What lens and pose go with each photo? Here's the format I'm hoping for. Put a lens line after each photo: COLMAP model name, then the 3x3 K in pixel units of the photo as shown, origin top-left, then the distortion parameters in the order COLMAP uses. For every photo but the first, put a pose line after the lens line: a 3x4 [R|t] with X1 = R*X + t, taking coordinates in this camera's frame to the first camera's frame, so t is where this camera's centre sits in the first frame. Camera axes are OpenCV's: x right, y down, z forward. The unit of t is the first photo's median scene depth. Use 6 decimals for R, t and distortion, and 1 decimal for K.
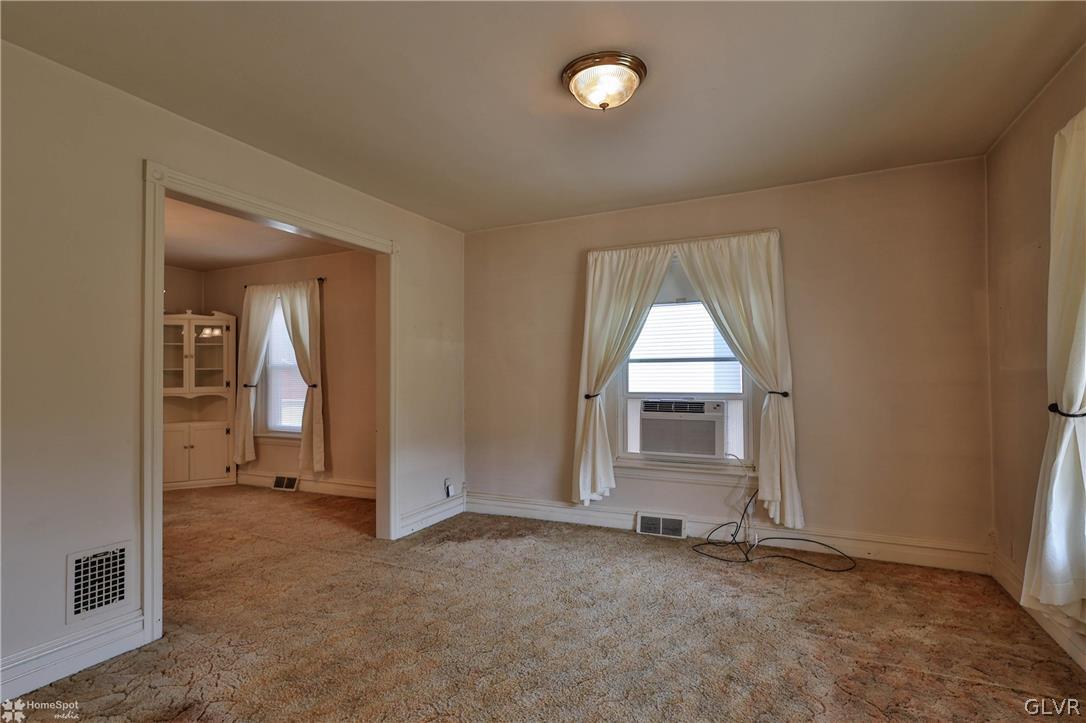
lens RADIAL K [[544.1, 0, 536.9], [0, 544.1, 363.8], [0, 0, 1]] dist [0.000985, 0.002919]
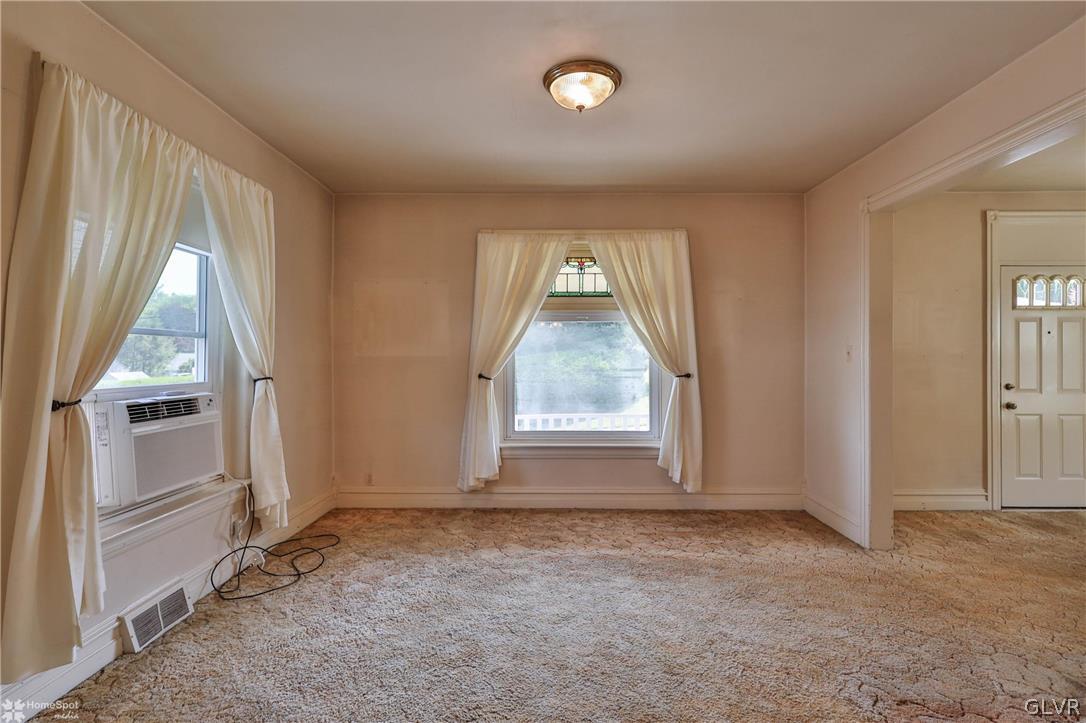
lens RADIAL K [[544.1, 0, 545.1], [0, 544.1, 358.5], [0, 0, 1]] dist [0.000985, 0.002919]
pose [[-0.440560, 0.008215, 0.897686, -0.323292], [-0.018064, 0.999675, -0.018013, 0.018370], [-0.897541, -0.024151, -0.440268, 0.609152]]
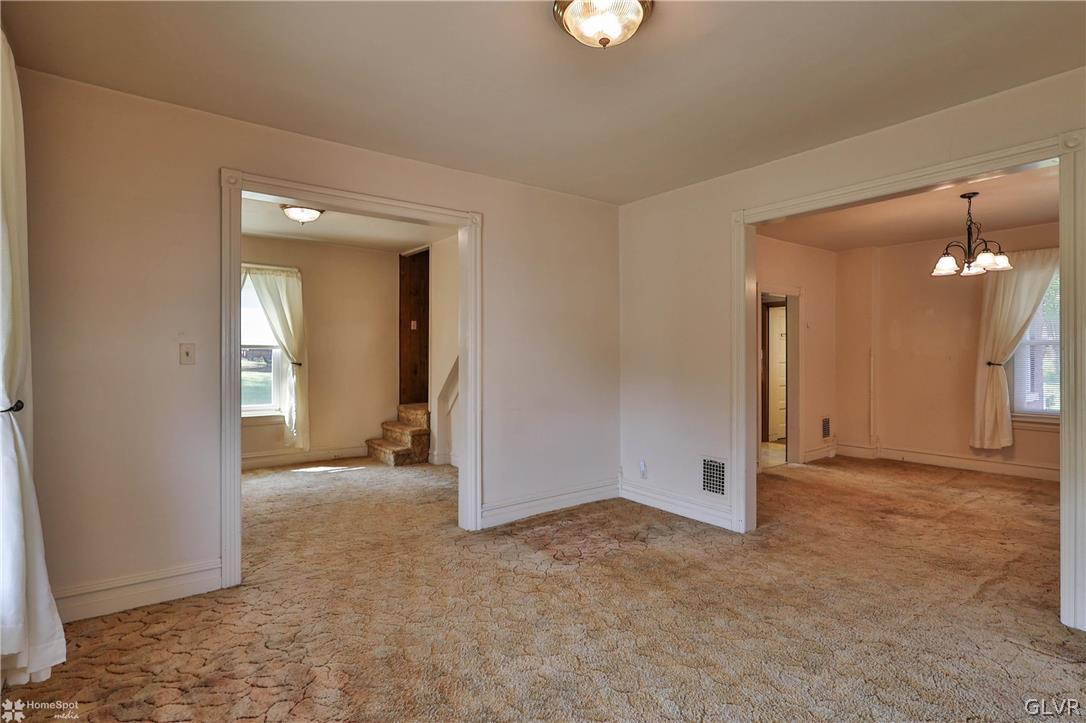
lens RADIAL K [[544.1, 0, 543.5], [0, 544.1, 358.8], [0, 0, 1]] dist [0.000985, 0.002919]
pose [[-0.433856, 0.011377, -0.900911, 0.363240], [0.025321, 0.999679, 0.000431, 0.009715], [0.900627, -0.022625, -0.434004, 0.502265]]
